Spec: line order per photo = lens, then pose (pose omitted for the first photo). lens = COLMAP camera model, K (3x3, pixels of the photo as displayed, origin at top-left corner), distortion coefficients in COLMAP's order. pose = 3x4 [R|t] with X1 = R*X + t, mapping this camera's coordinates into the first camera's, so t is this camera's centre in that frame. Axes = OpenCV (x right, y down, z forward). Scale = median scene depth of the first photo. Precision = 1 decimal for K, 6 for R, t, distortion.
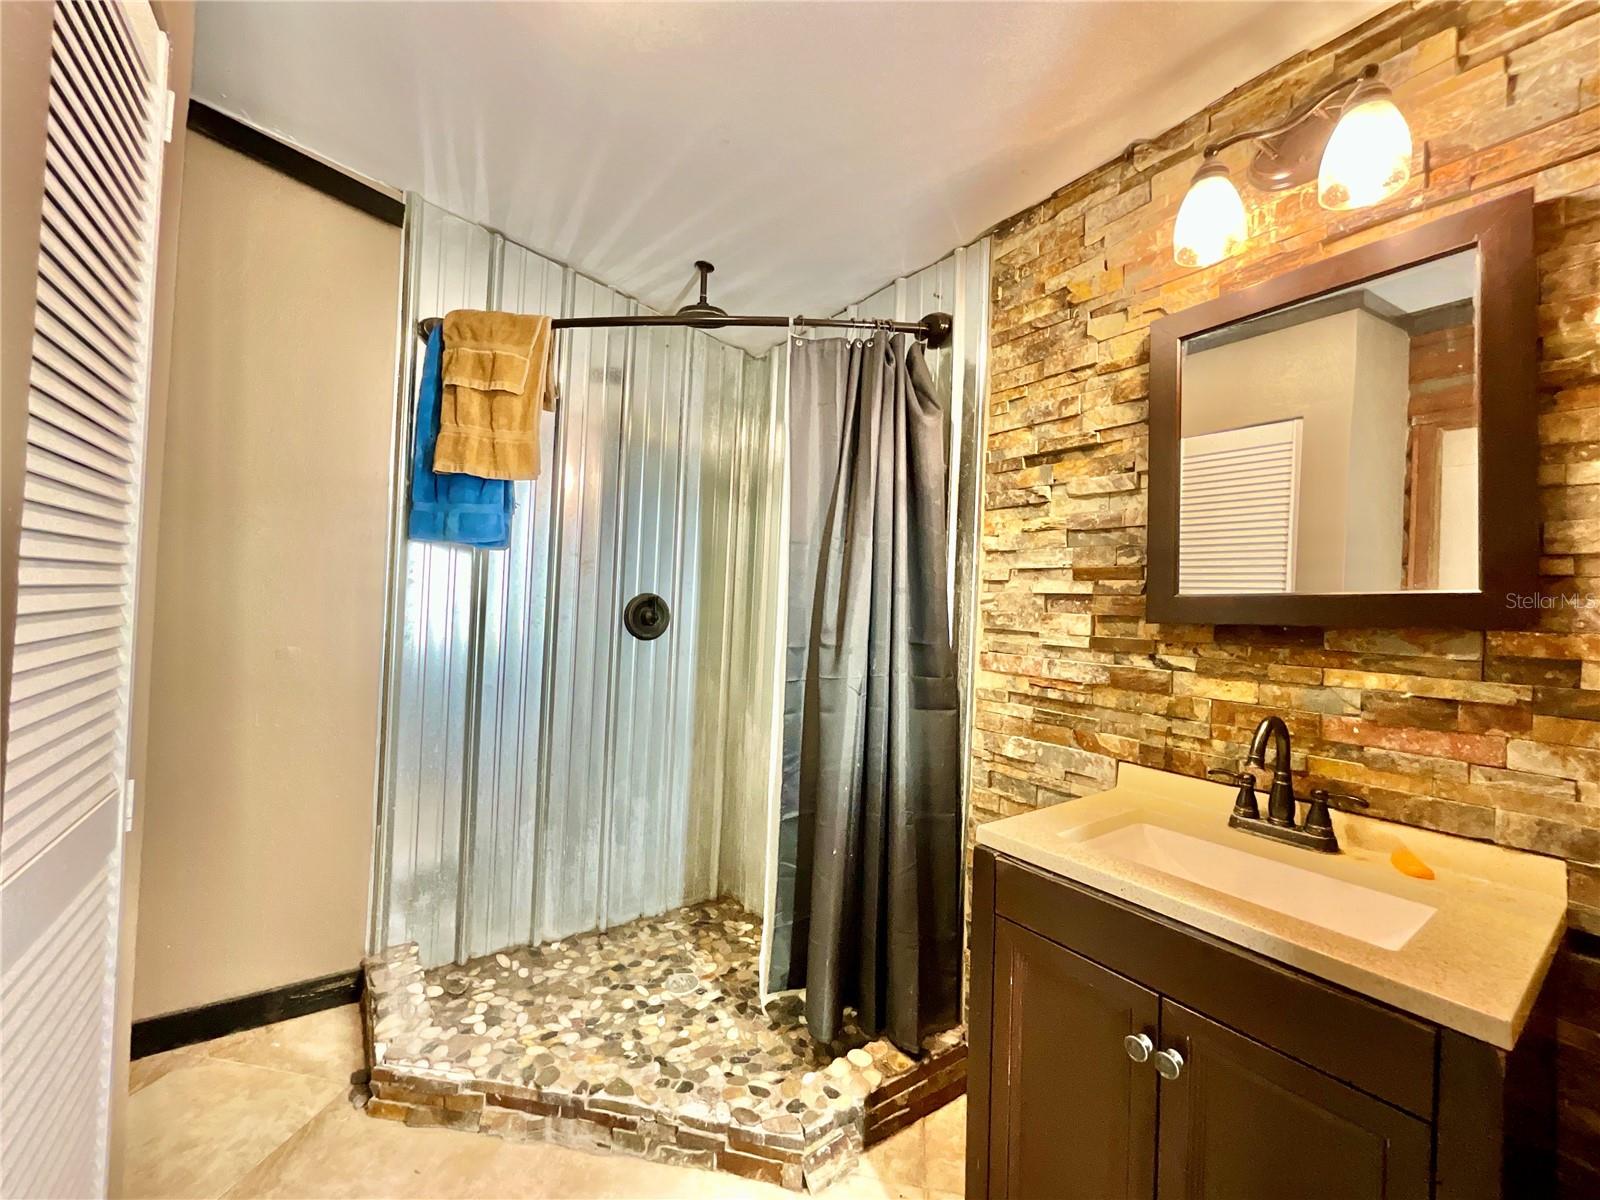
lens RADIAL K [[650.0, 0, 801.2], [0, 650.0, 602.4], [0, 0, 1]] dist [-0.000821, 0.000655]
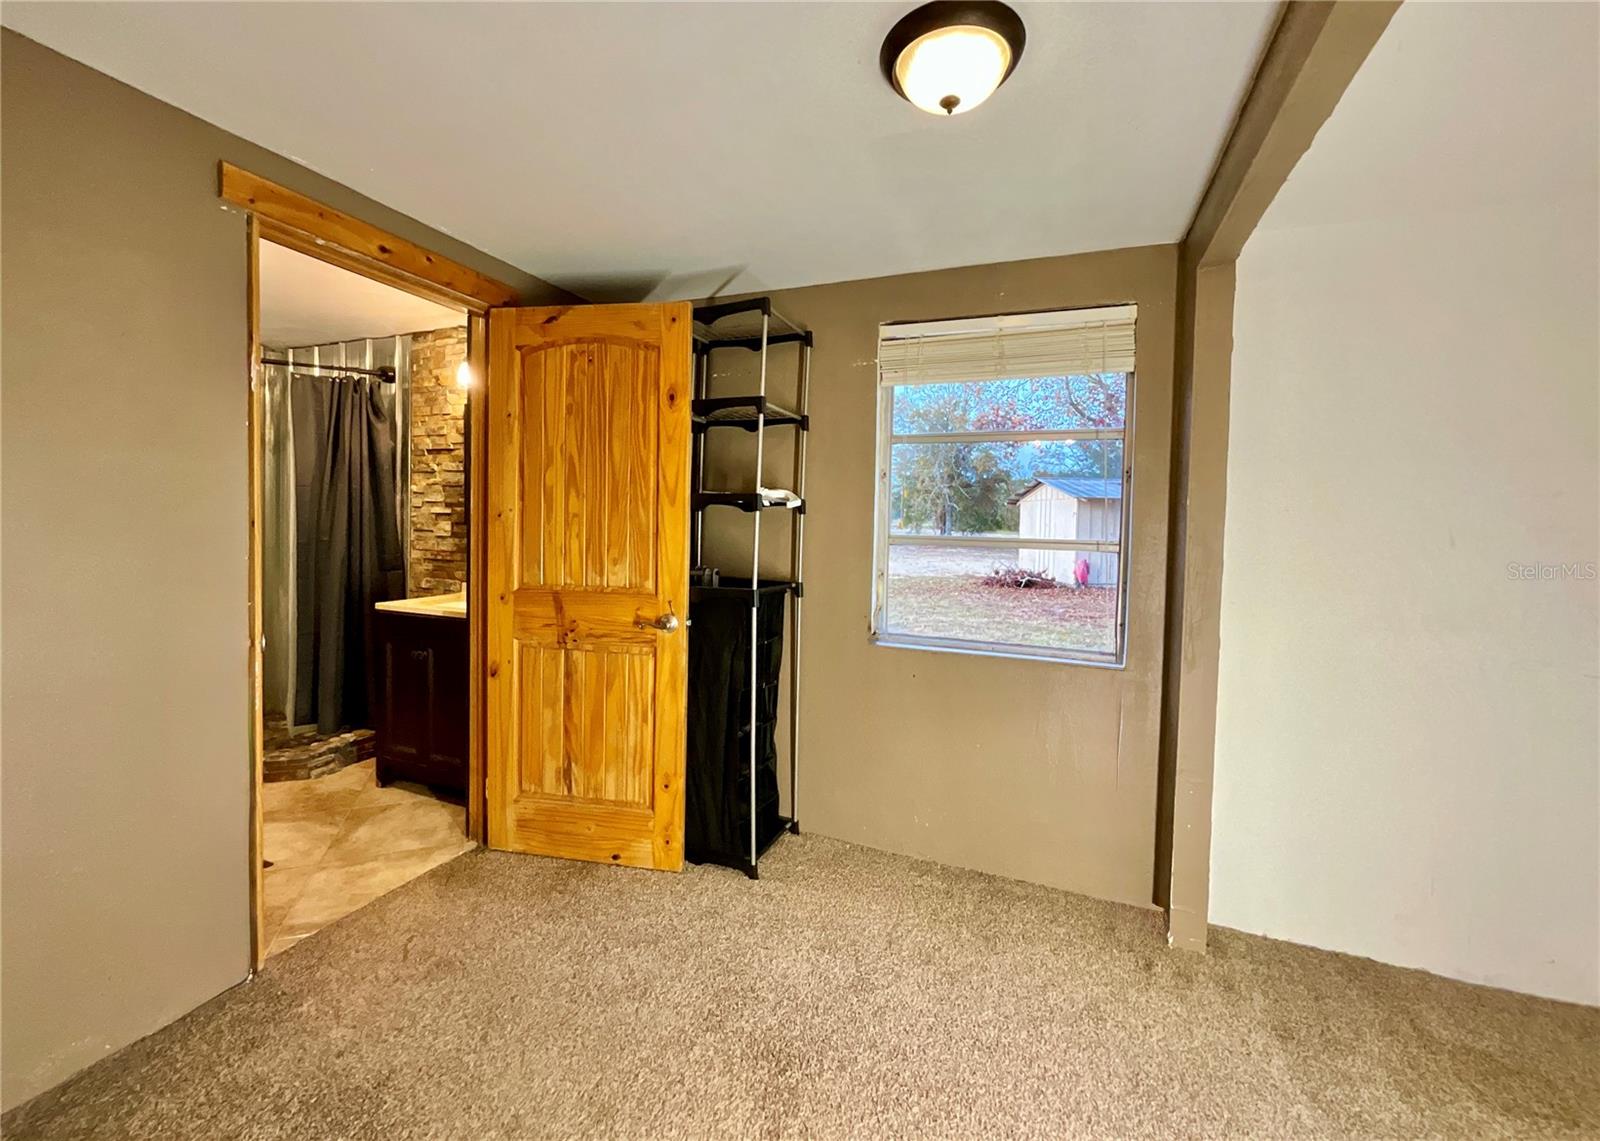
lens RADIAL K [[652.0, 0, 797.0], [0, 652.0, 545.4], [0, 0, 1]] dist [0.001054, 0.000075]
pose [[0.850799, -0.039894, 0.523975, 0.248645], [0.011205, 0.998265, 0.057811, -0.017646], [-0.525372, -0.043315, 0.849770, -1.541645]]
